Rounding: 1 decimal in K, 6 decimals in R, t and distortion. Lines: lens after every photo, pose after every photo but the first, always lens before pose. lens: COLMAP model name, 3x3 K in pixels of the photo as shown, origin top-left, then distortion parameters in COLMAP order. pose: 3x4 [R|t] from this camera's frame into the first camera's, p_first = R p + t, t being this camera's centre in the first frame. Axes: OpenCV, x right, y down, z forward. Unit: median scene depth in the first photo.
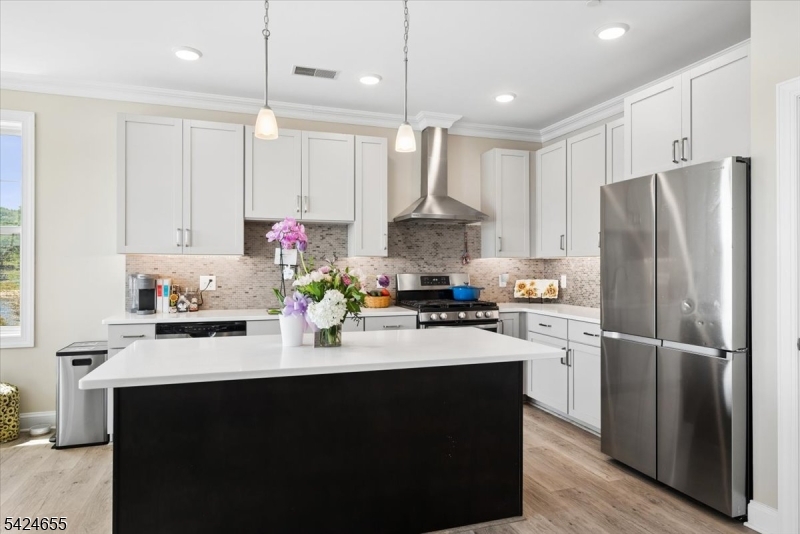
lens RADIAL K [[485.6, 0, 411.4], [0, 485.6, 268.3], [0, 0, 1]] dist [0.001101, -0.001907]
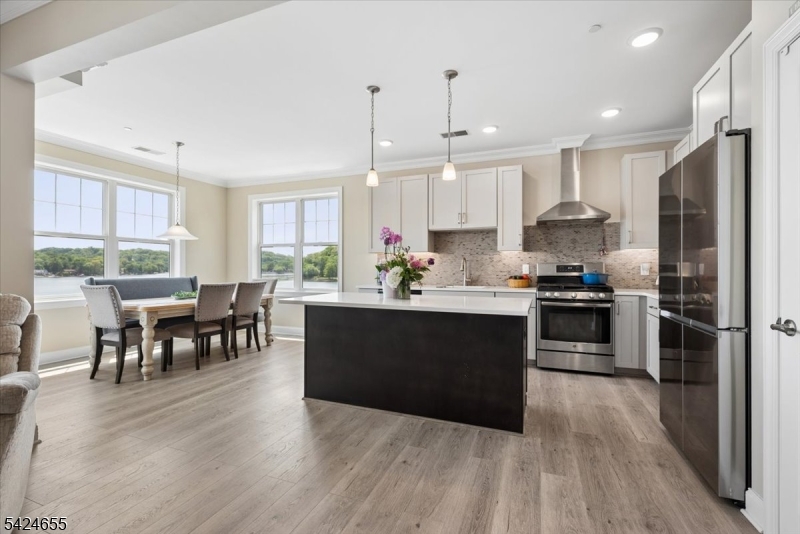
lens RADIAL K [[352.0, 0, 406.9], [0, 352.0, 267.8], [0, 0, 1]] dist [0.001498, 0.000258]
pose [[0.765589, -0.000349, -0.643330, 0.342224], [0.000067, 1.000000, -0.000464, 0.025540], [0.643330, 0.000312, 0.765589, 0.021343]]
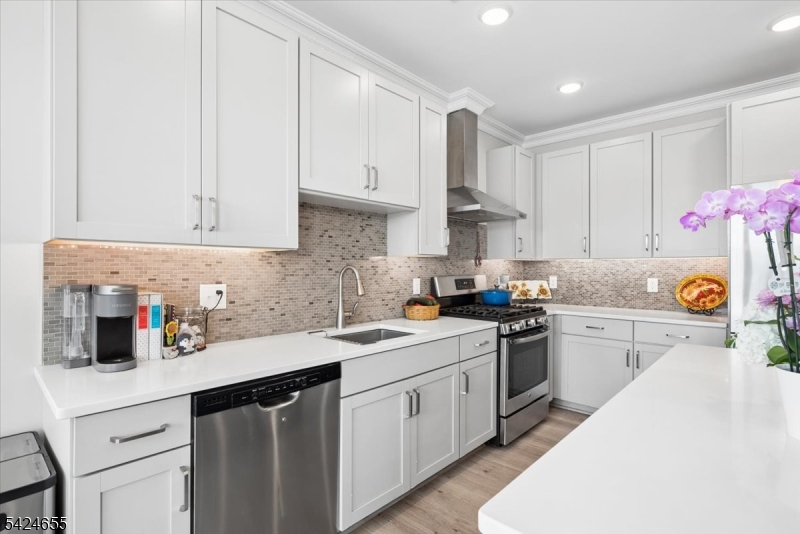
lens RADIAL K [[387.0, 0, 408.8], [0, 387.0, 270.1], [0, 0, 1]] dist [-0.004018, -0.000623]
pose [[0.884483, -0.002573, 0.466565, -0.404365], [0.001102, 0.999994, 0.003426, -0.002654], [-0.466571, -0.002516, 0.884480, 0.457445]]
